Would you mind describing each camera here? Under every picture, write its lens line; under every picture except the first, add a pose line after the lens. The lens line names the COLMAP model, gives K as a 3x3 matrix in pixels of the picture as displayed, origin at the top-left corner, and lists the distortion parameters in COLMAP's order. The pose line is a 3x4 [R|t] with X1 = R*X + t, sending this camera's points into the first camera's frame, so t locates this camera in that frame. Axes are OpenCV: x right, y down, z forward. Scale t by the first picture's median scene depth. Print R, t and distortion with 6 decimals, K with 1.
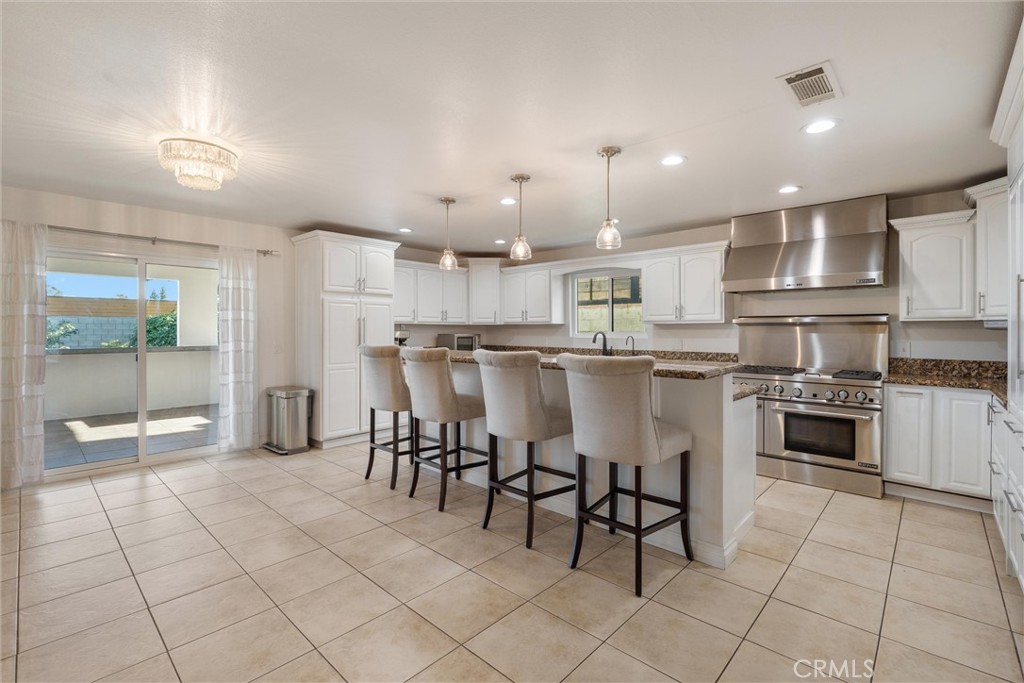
lens RADIAL K [[451.7, 0, 513.5], [0, 451.7, 326.2], [0, 0, 1]] dist [0.000087, 0.000006]
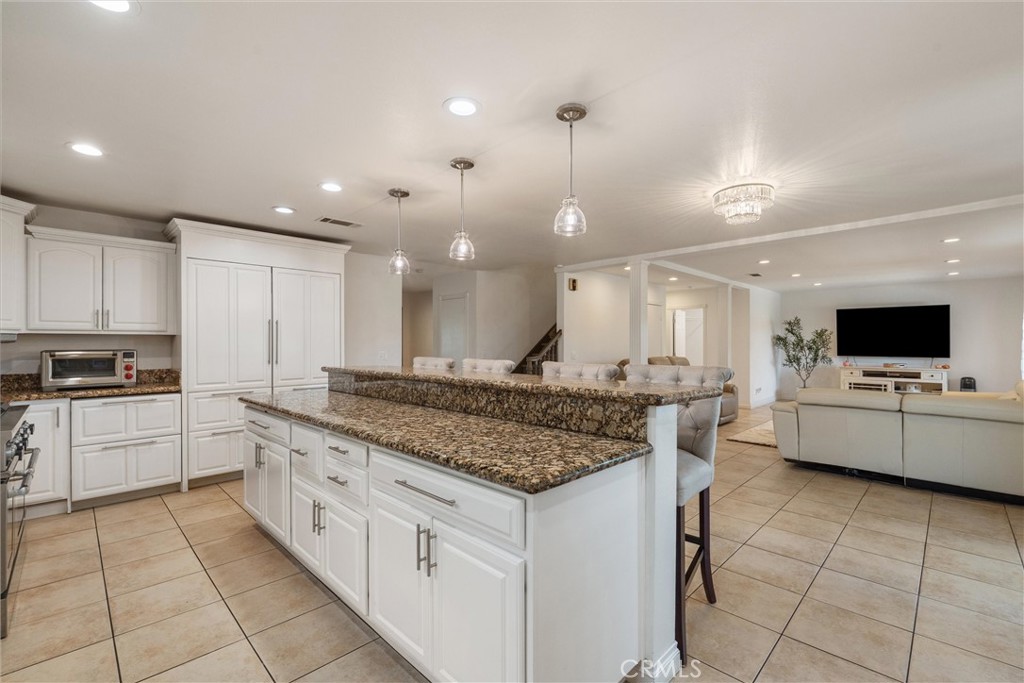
lens RADIAL K [[451.7, 0, 499.7], [0, 451.7, 339.9], [0, 0, 1]] dist [0.000087, 0.000006]
pose [[-0.998116, 0.002821, 0.061289, -0.093652], [0.001840, 0.999869, -0.016059, 0.016917], [-0.061326, -0.015916, -0.997991, 1.634858]]
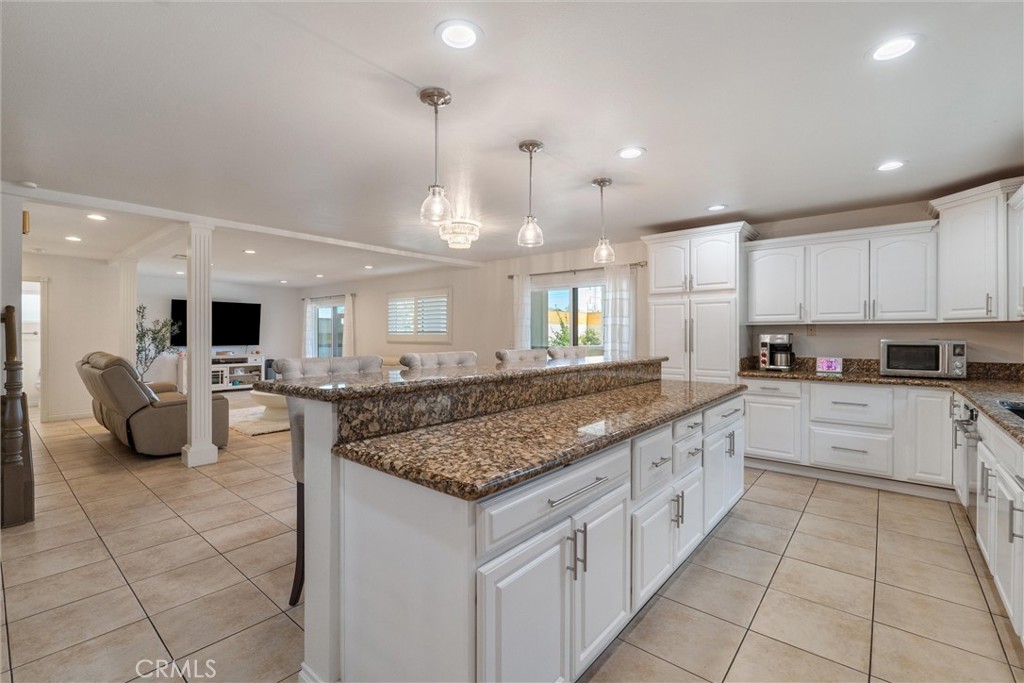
lens RADIAL K [[451.7, 0, 522.3], [0, 451.7, 337.9], [0, 0, 1]] dist [0.000087, 0.000006]
pose [[0.060287, 0.008152, -0.998148, 0.736192], [0.005933, 0.999946, 0.008525, 0.012052], [0.998163, -0.006436, 0.060236, 0.831928]]
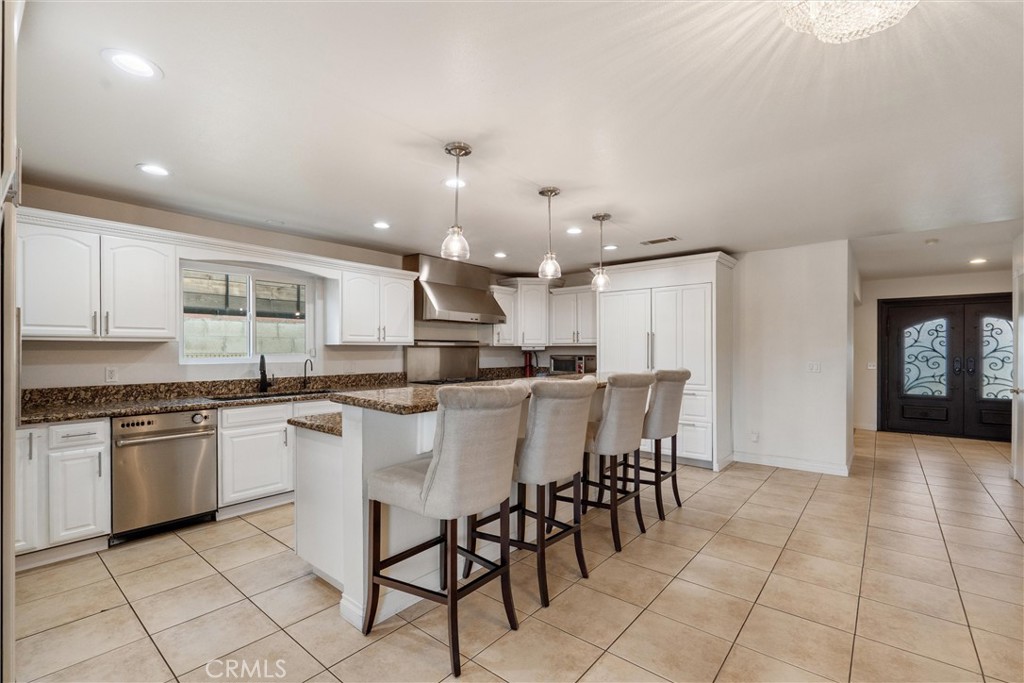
lens RADIAL K [[451.7, 0, 514.1], [0, 451.7, 348.6], [0, 0, 1]] dist [0.000087, 0.000006]
pose [[-0.049876, 0.003075, 0.998751, -0.816889], [-0.007178, 0.999968, -0.003437, 0.003641], [-0.998730, -0.007341, -0.049852, 0.997199]]
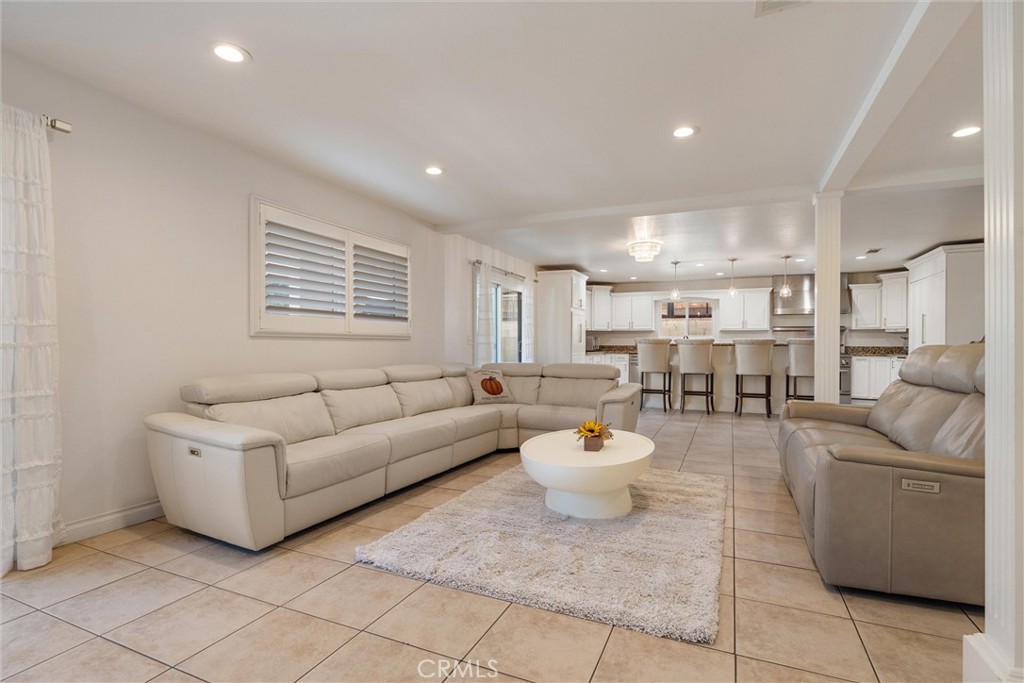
lens RADIAL K [[503.3, 0, 514.4], [0, 503.3, 346.9], [0, 0, 1]] dist [0.000698, 0.002685]
pose [[0.945801, 0.002142, 0.324739, -1.540207], [-0.006081, 0.999920, 0.011115, 0.057590], [-0.324689, -0.012488, 0.945738, -0.823280]]
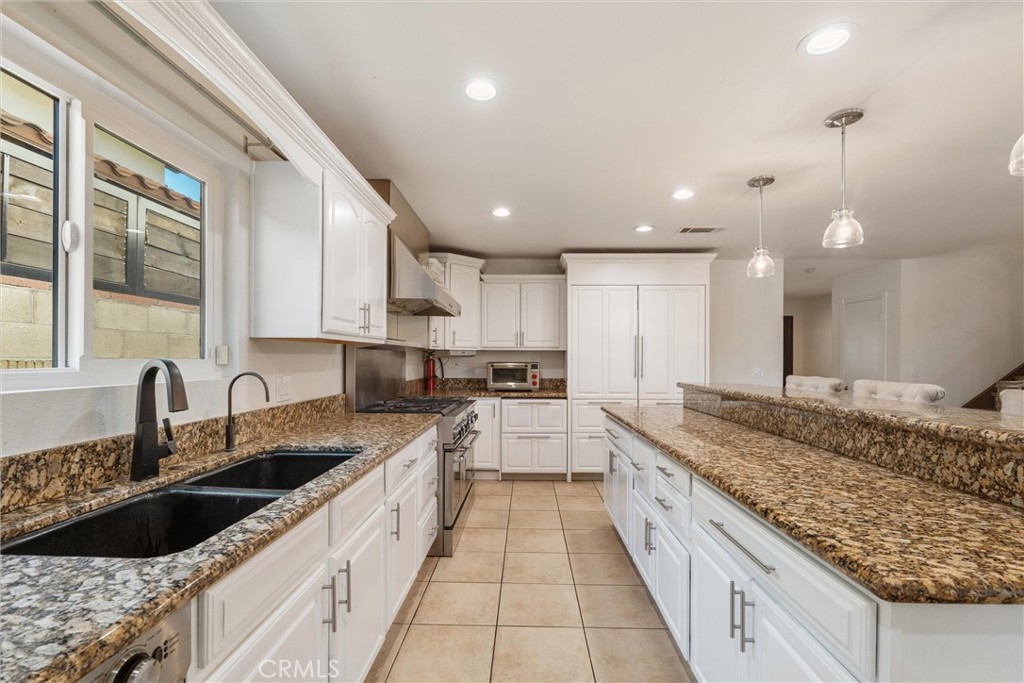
lens RADIAL K [[451.7, 0, 515.3], [0, 451.7, 358.2], [0, 0, 1]] dist [0.000087, 0.000006]
pose [[-0.655682, -0.003047, 0.755031, -0.142653], [-0.010586, 0.999931, -0.005158, 0.016510], [-0.754963, -0.011374, -0.655669, 1.565008]]
